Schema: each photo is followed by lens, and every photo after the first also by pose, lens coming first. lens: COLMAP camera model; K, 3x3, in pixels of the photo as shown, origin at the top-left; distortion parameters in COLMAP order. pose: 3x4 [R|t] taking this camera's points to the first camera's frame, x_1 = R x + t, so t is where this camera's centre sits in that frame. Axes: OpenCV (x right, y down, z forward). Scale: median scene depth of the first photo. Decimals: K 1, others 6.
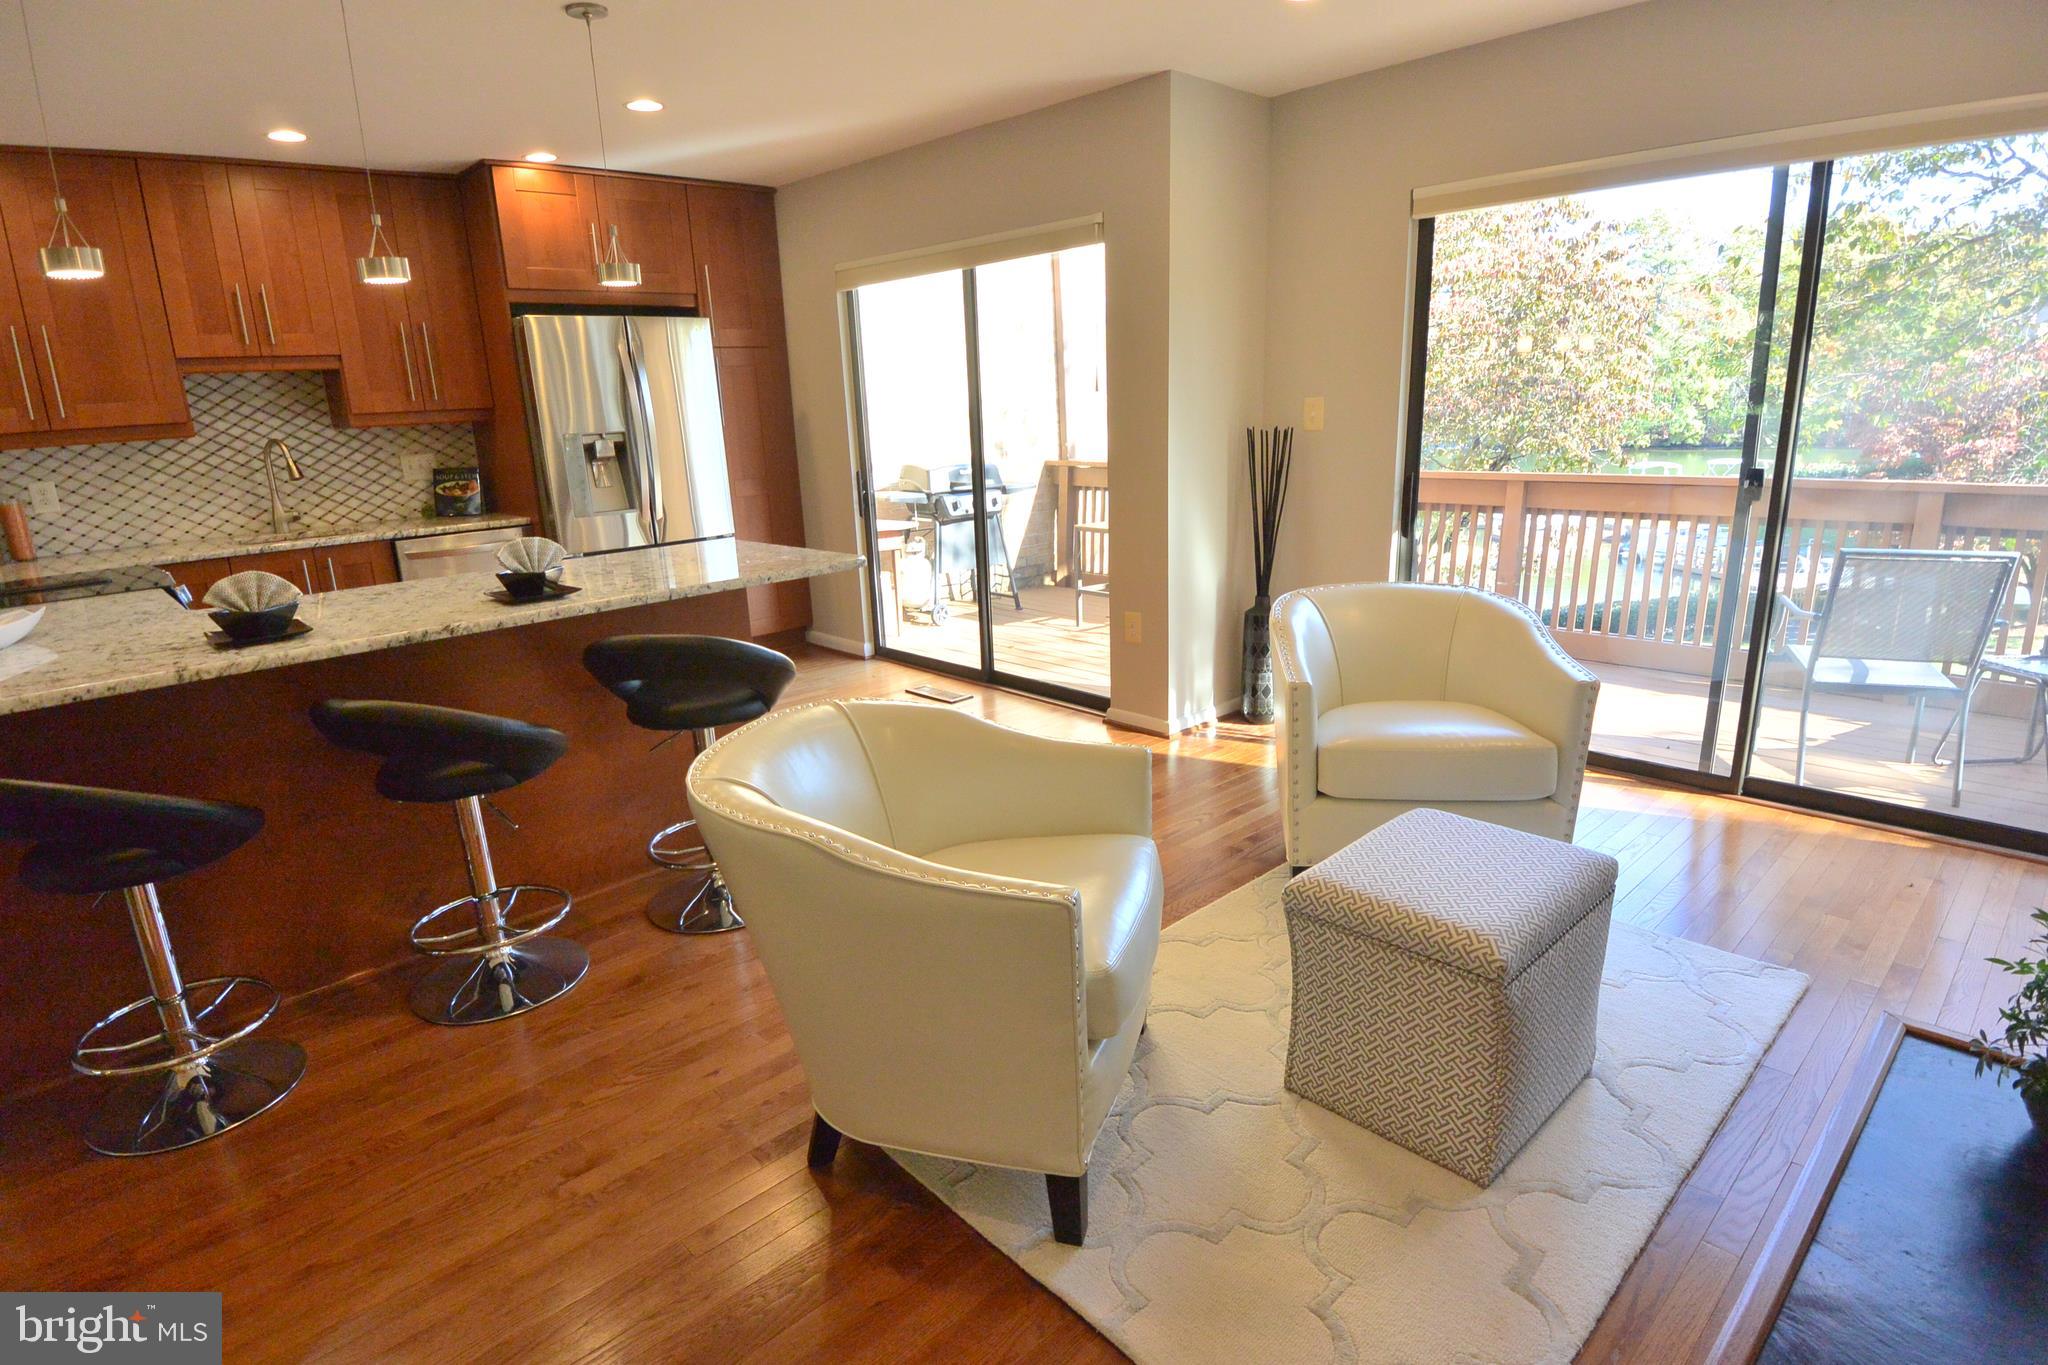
lens RADIAL K [[1074.2, 0, 1002.9], [0, 1074.2, 684.6], [0, 0, 1]] dist [-0.000886, -0.026784]
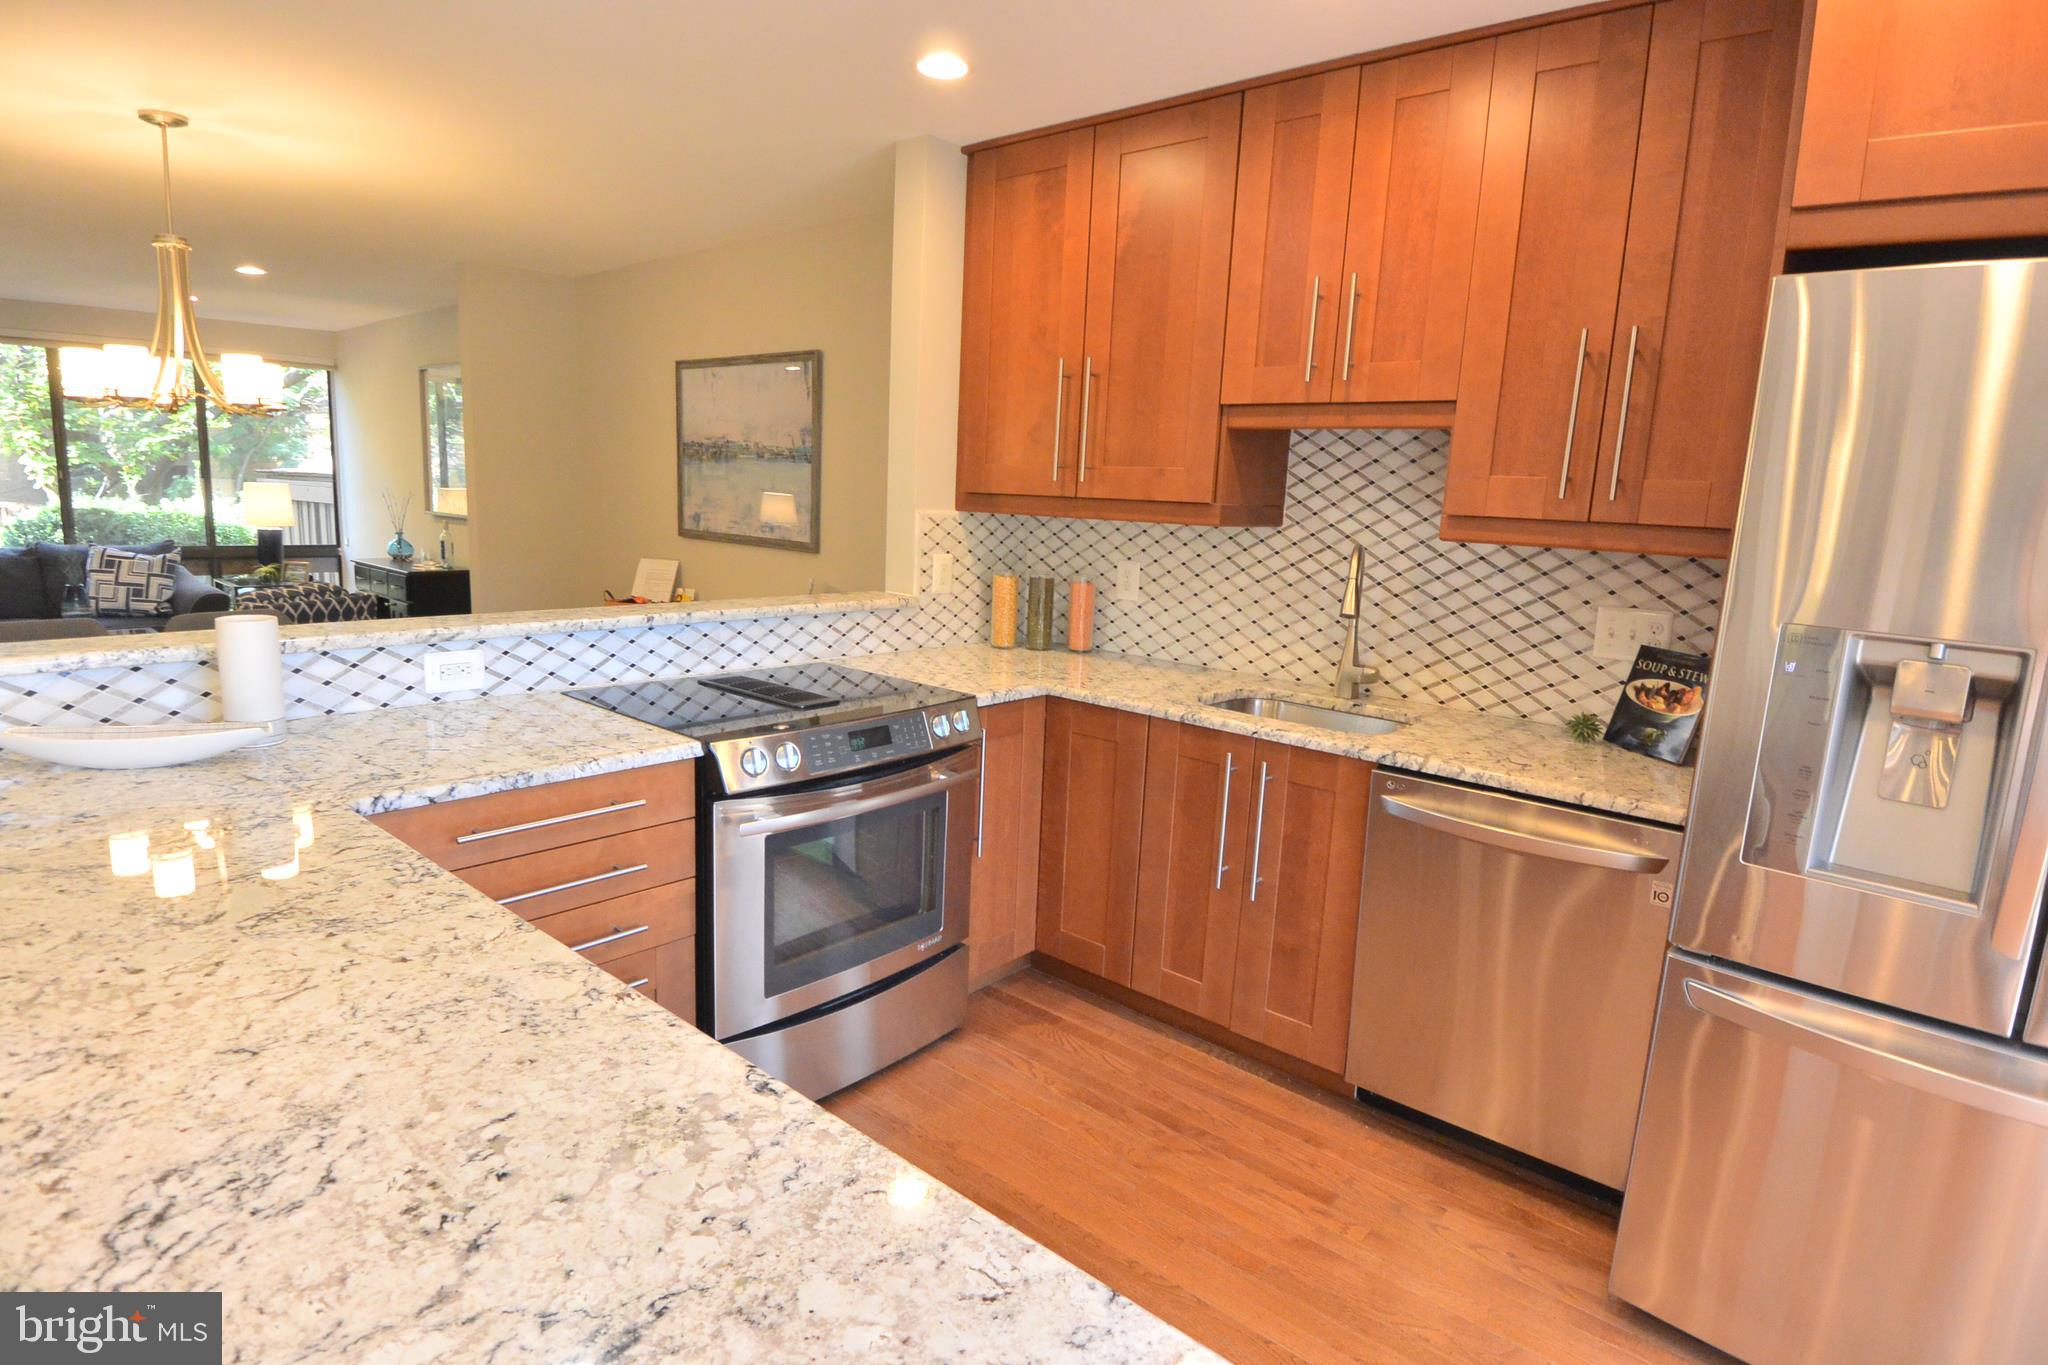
lens RADIAL K [[1072.6, 0, 1006.5], [0, 1072.6, 686.1], [0, 0, 1]] dist [0.007703, -0.037083]
pose [[0.088662, 0.223262, -0.970718, -0.110463], [-0.307217, 0.933172, 0.186567, -0.211727], [0.947500, 0.281679, 0.151327, 0.760618]]
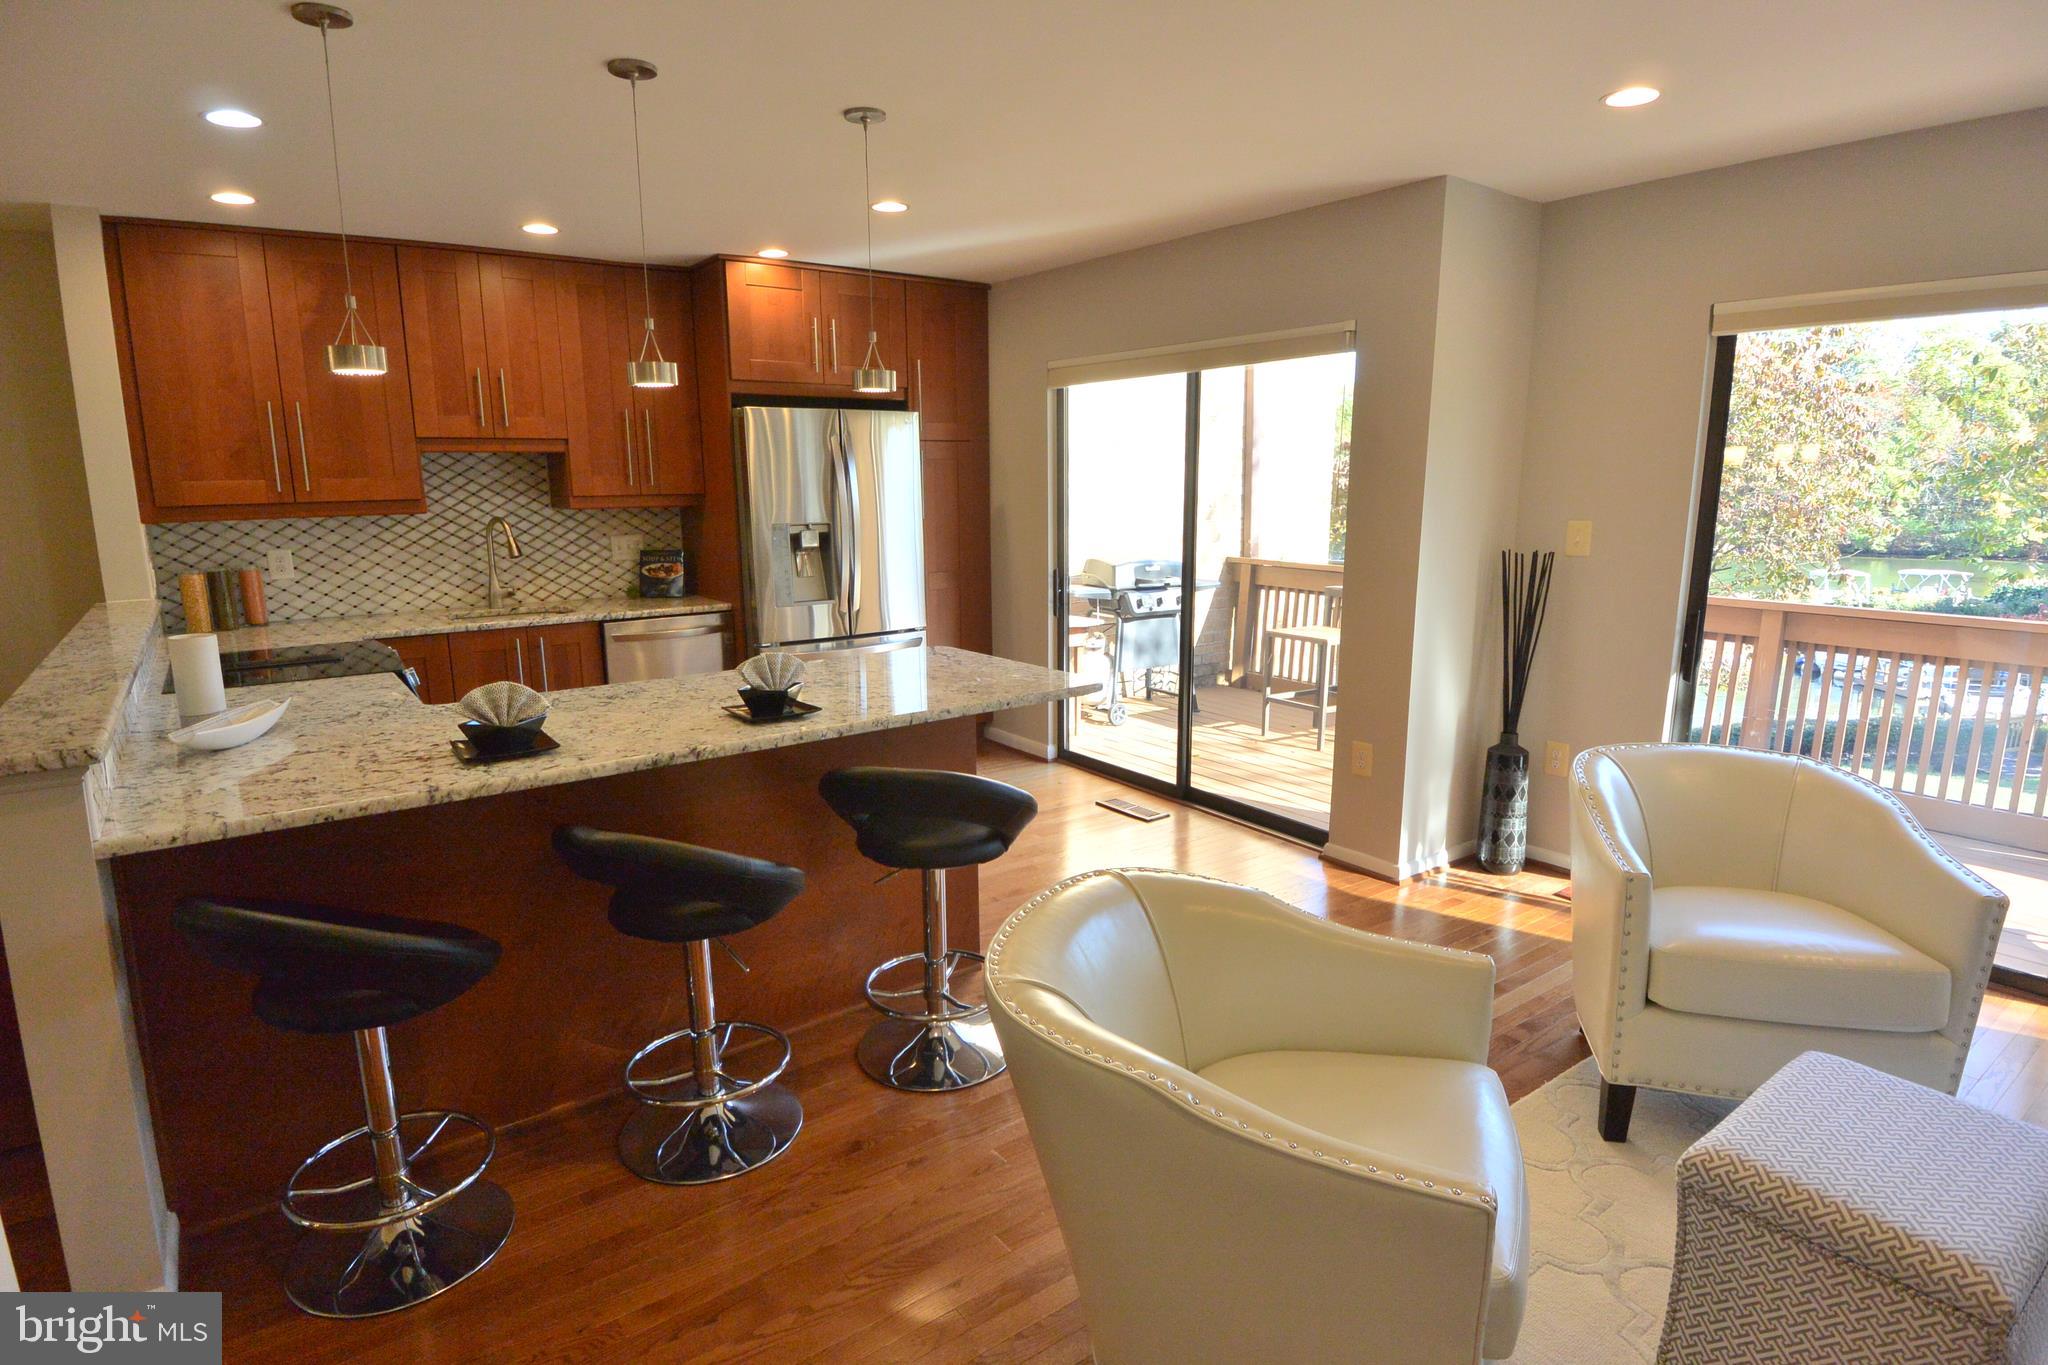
lens RADIAL K [[1072.6, 0, 1006.5], [0, 1072.6, 686.1], [0, 0, 1]] dist [0.007703, -0.037083]
pose [[0.991793, 0.056185, -0.114849, -0.074249], [-0.063662, 0.996012, -0.062502, -0.036505], [0.110880, 0.069301, 0.991415, 0.047584]]
